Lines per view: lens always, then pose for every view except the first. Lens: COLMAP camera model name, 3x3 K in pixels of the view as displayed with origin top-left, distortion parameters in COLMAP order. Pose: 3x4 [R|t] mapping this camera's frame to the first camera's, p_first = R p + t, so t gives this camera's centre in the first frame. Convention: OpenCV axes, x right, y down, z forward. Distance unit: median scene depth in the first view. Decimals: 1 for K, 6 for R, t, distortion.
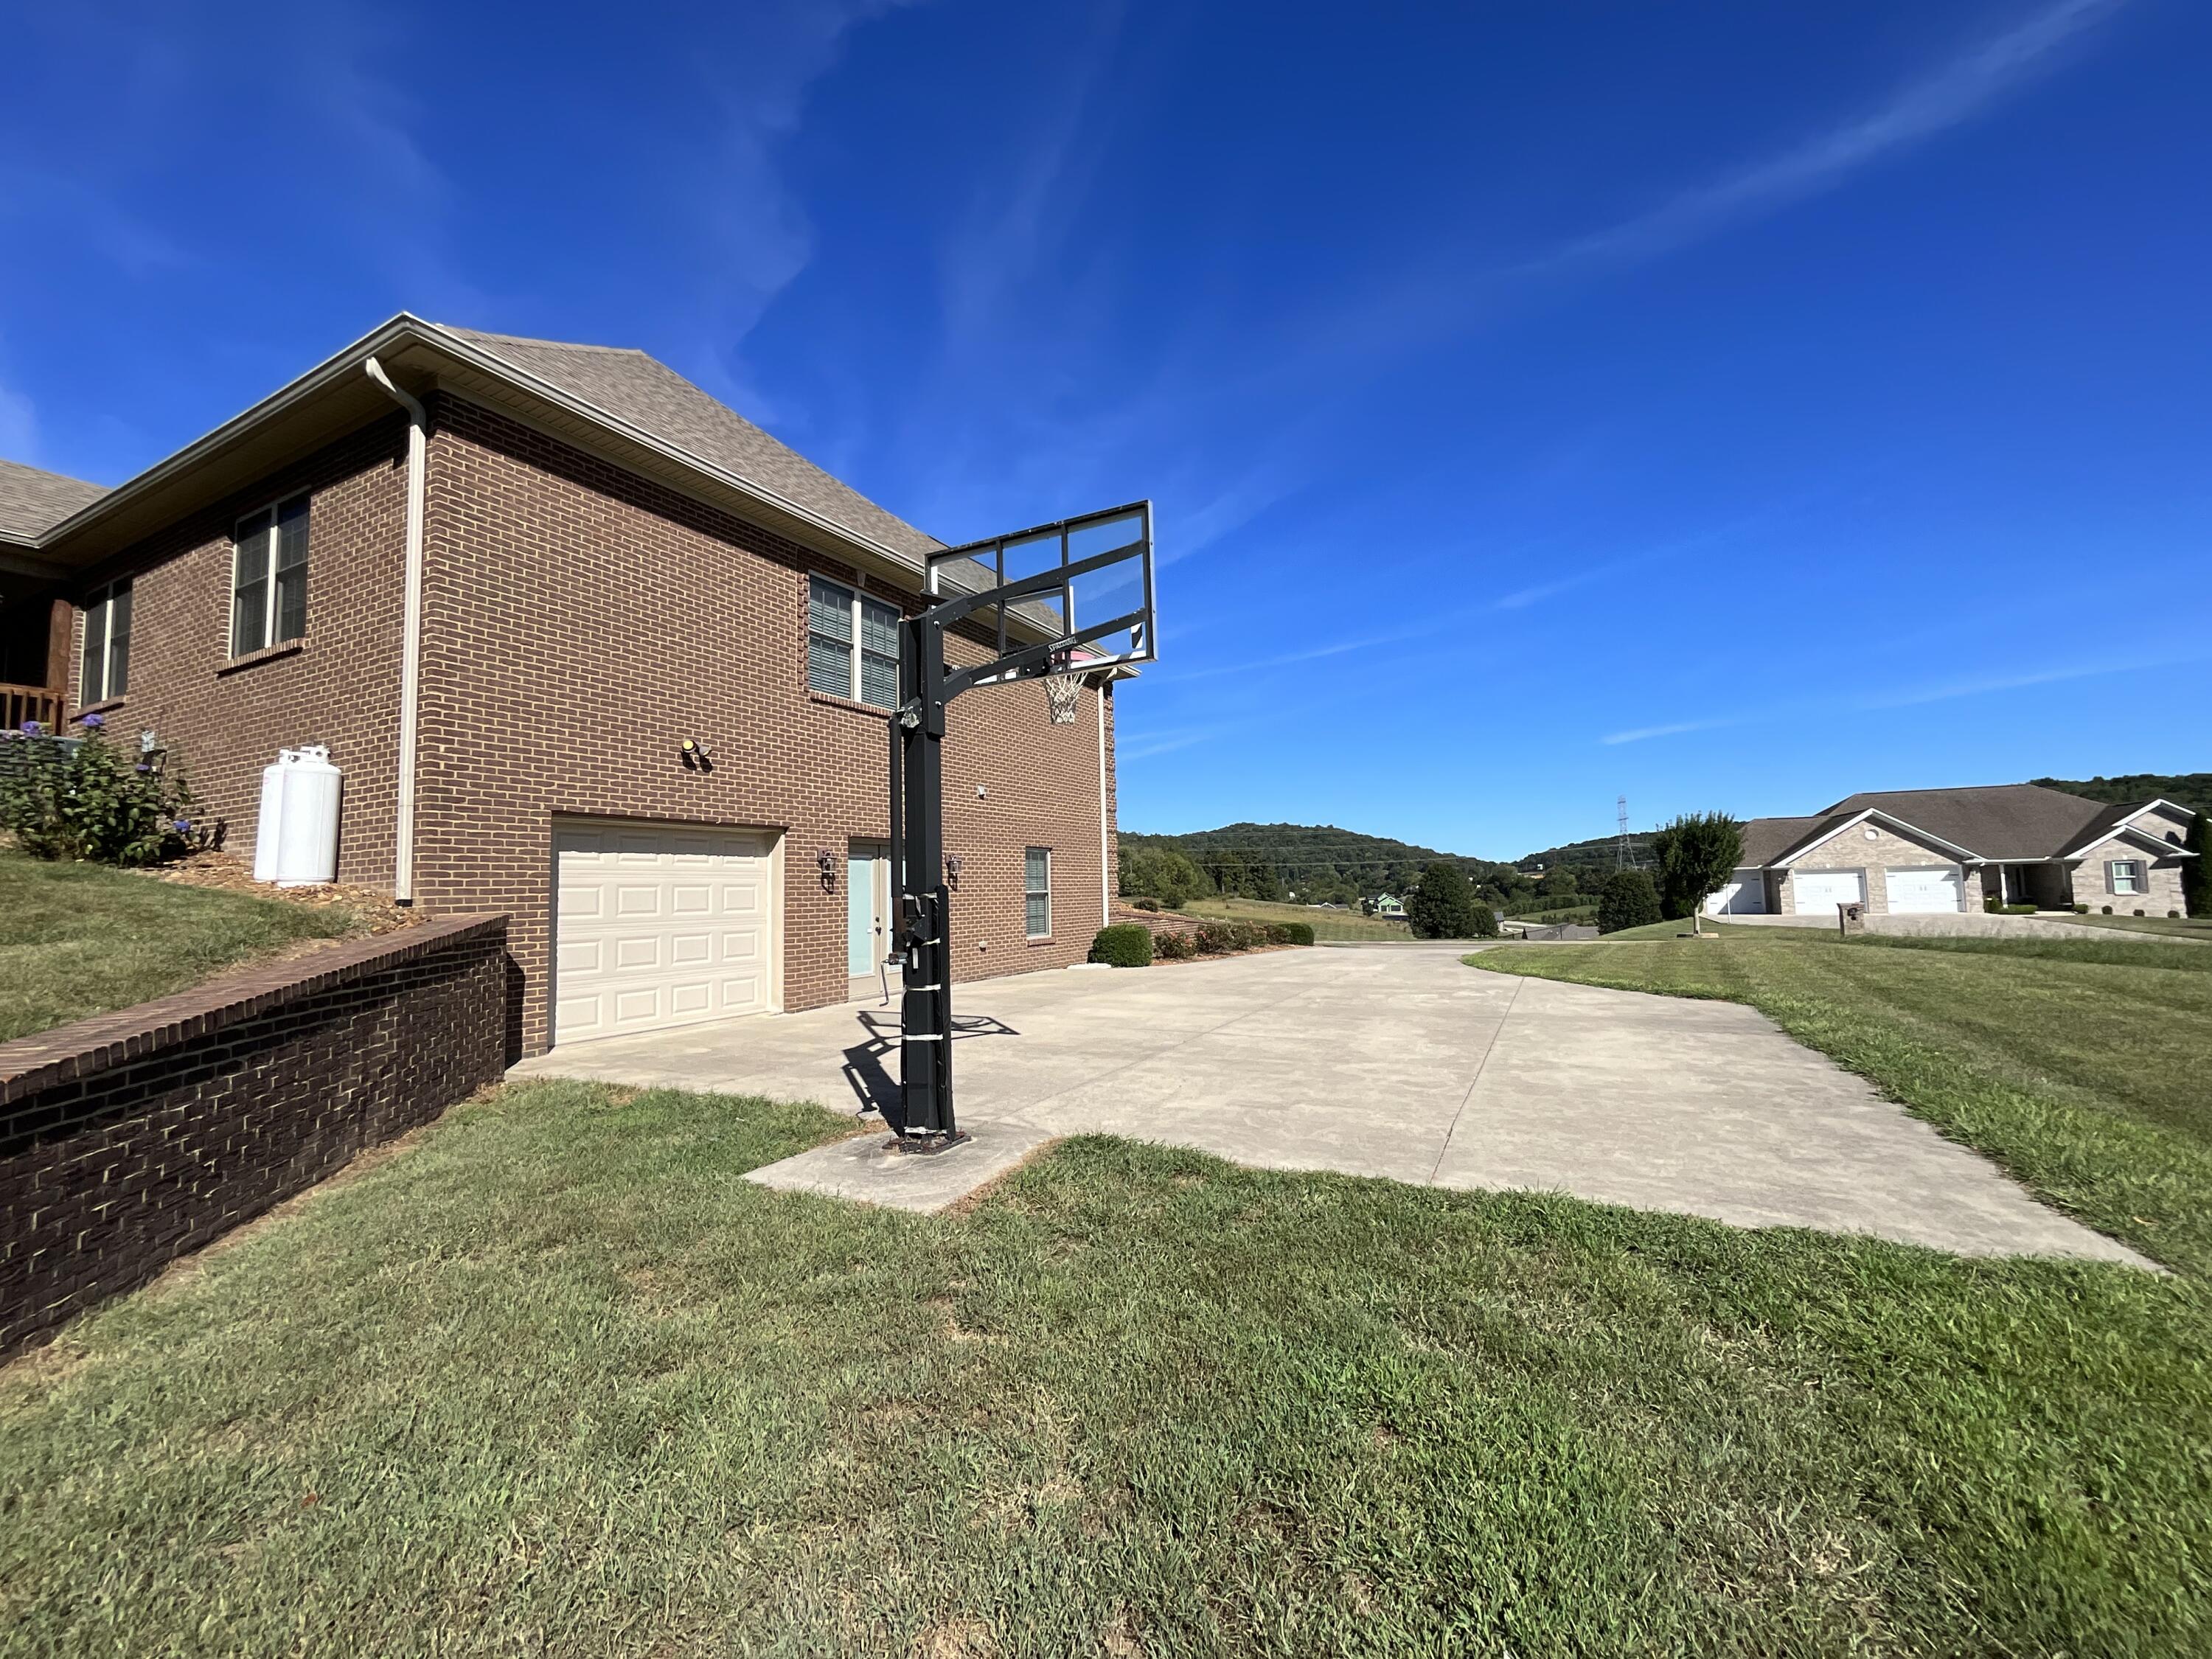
lens RADIAL K [[885.0, 0, 1112.9], [0, 885.0, 829.8], [0, 0, 1]] dist [-0.000291, 0.000460]
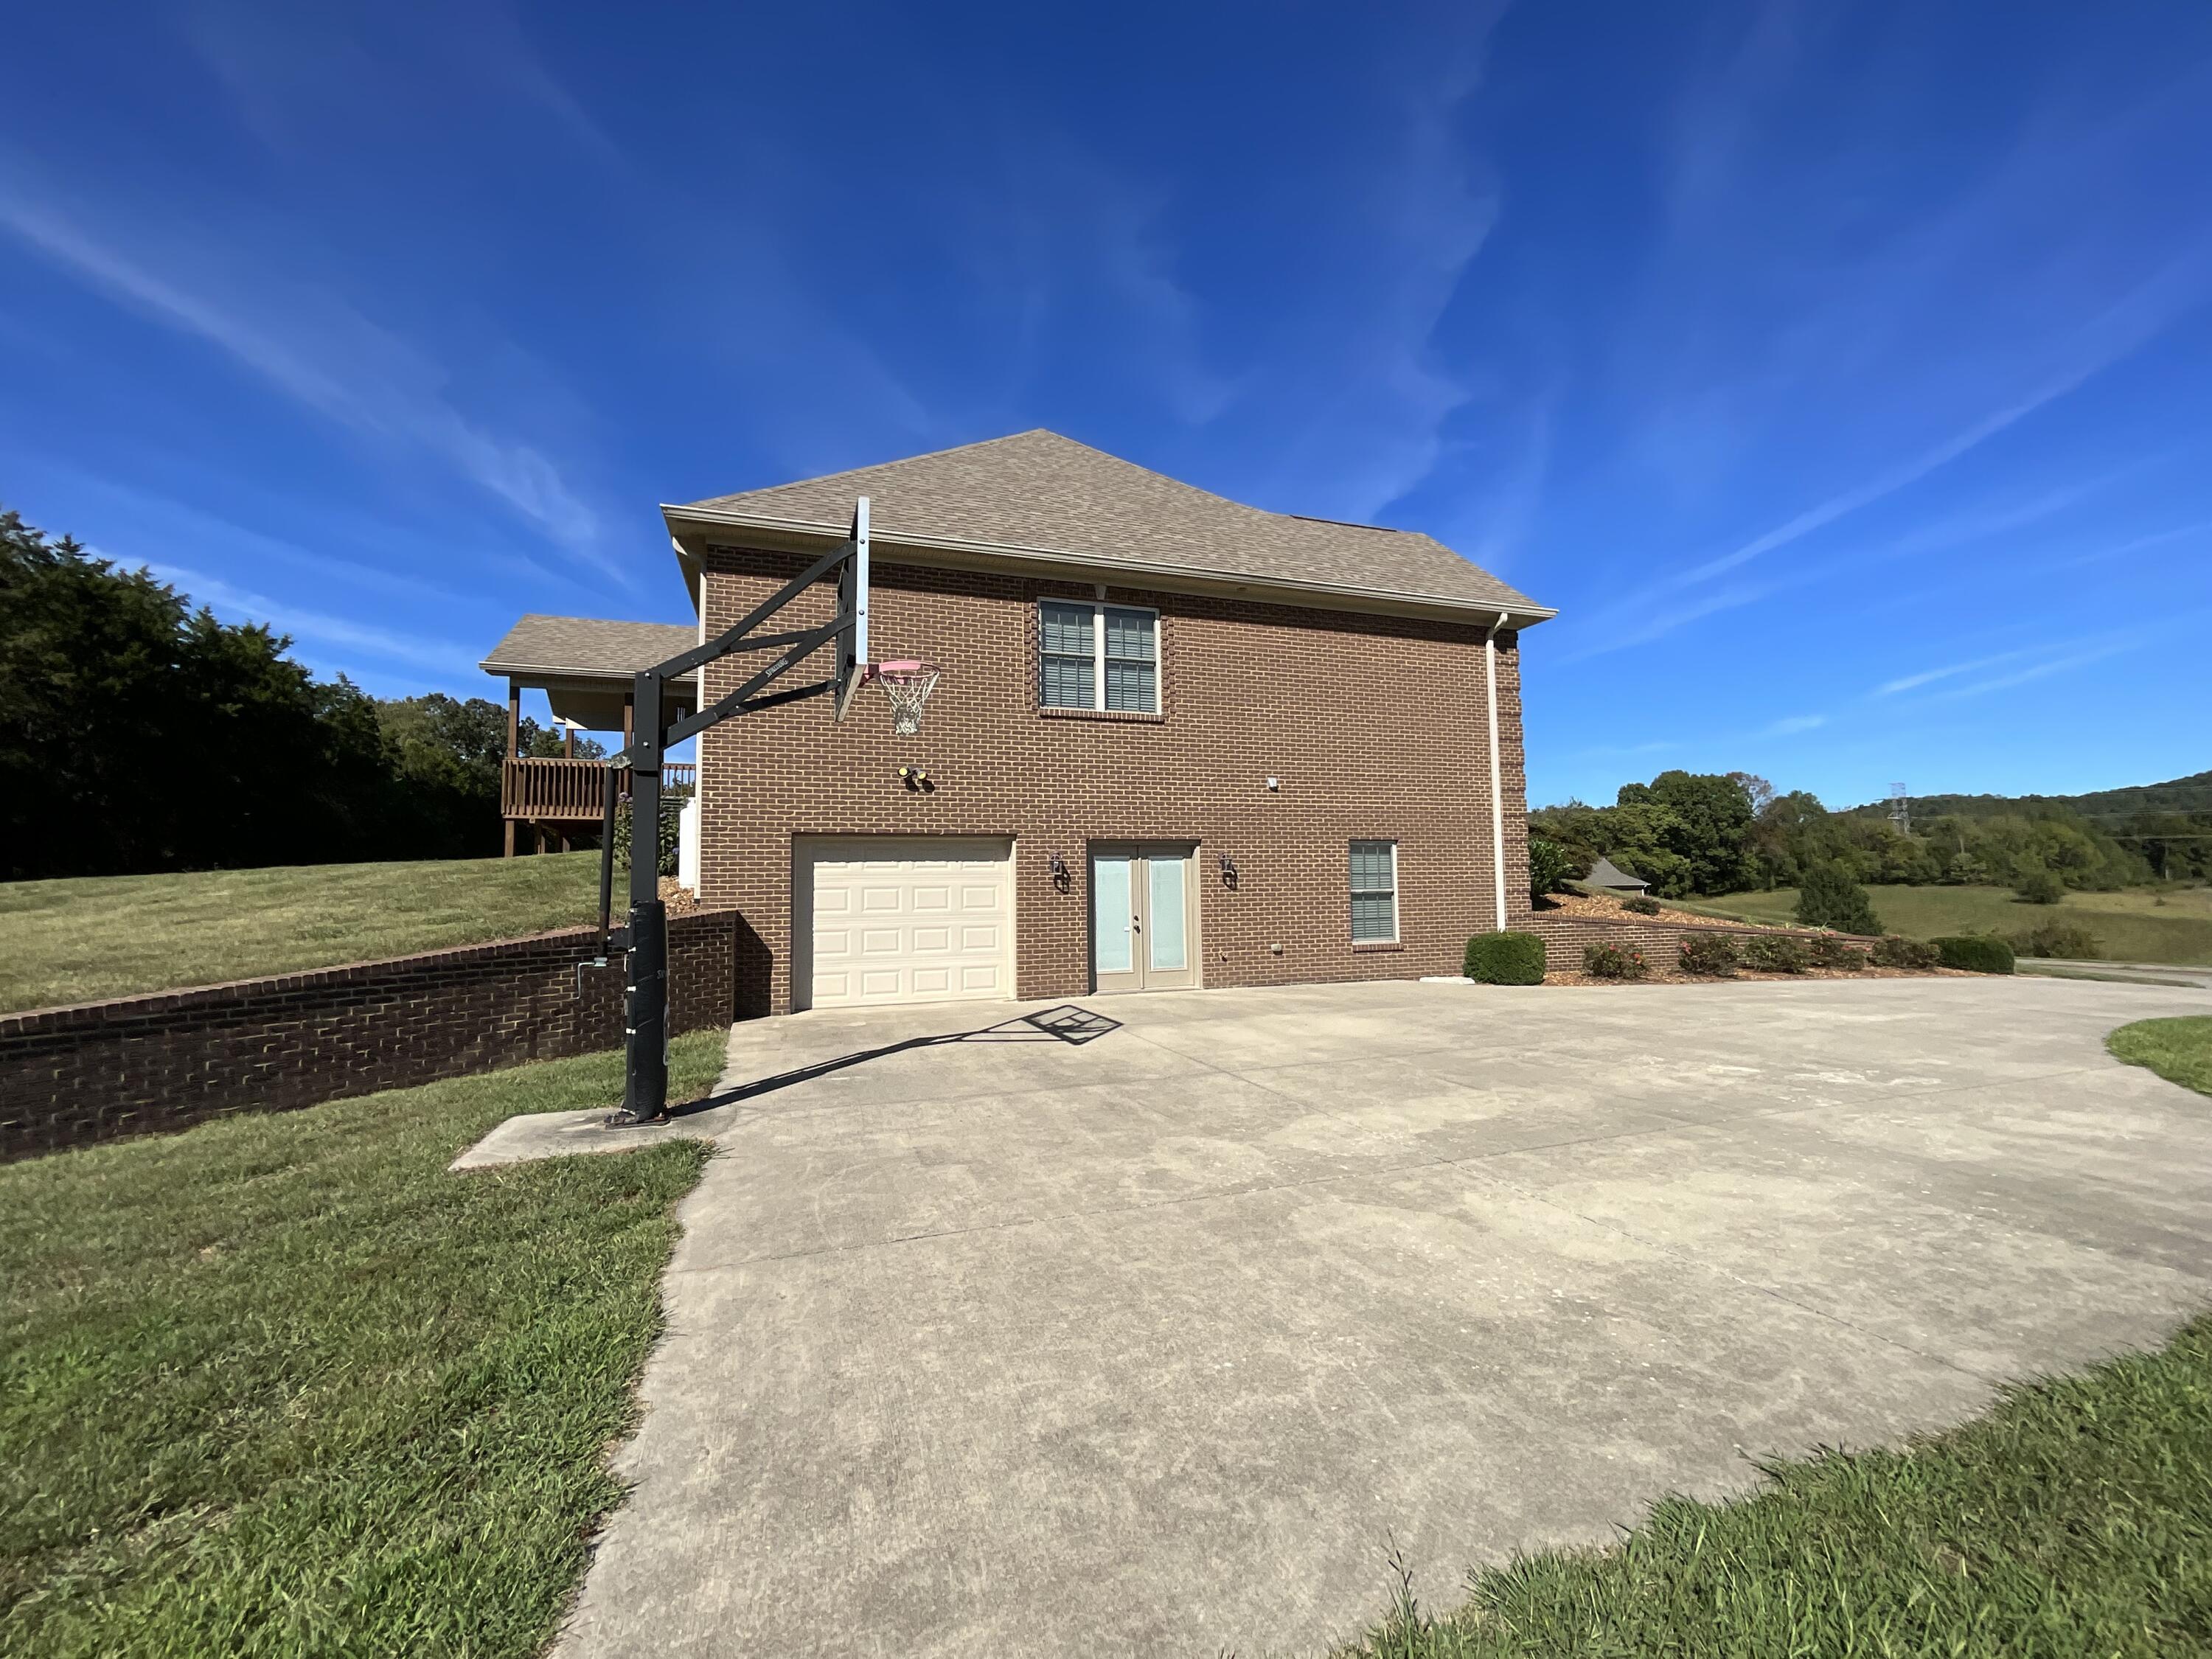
lens RADIAL K [[893.5, 0, 1131.7], [0, 893.5, 827.1], [0, 0, 1]] dist [0.012495, 0.000455]
pose [[0.737252, -0.038441, -0.674523, 0.449288], [0.047430, 0.998862, -0.005084, 0.000571], [0.673951, -0.028244, 0.738236, 0.239831]]
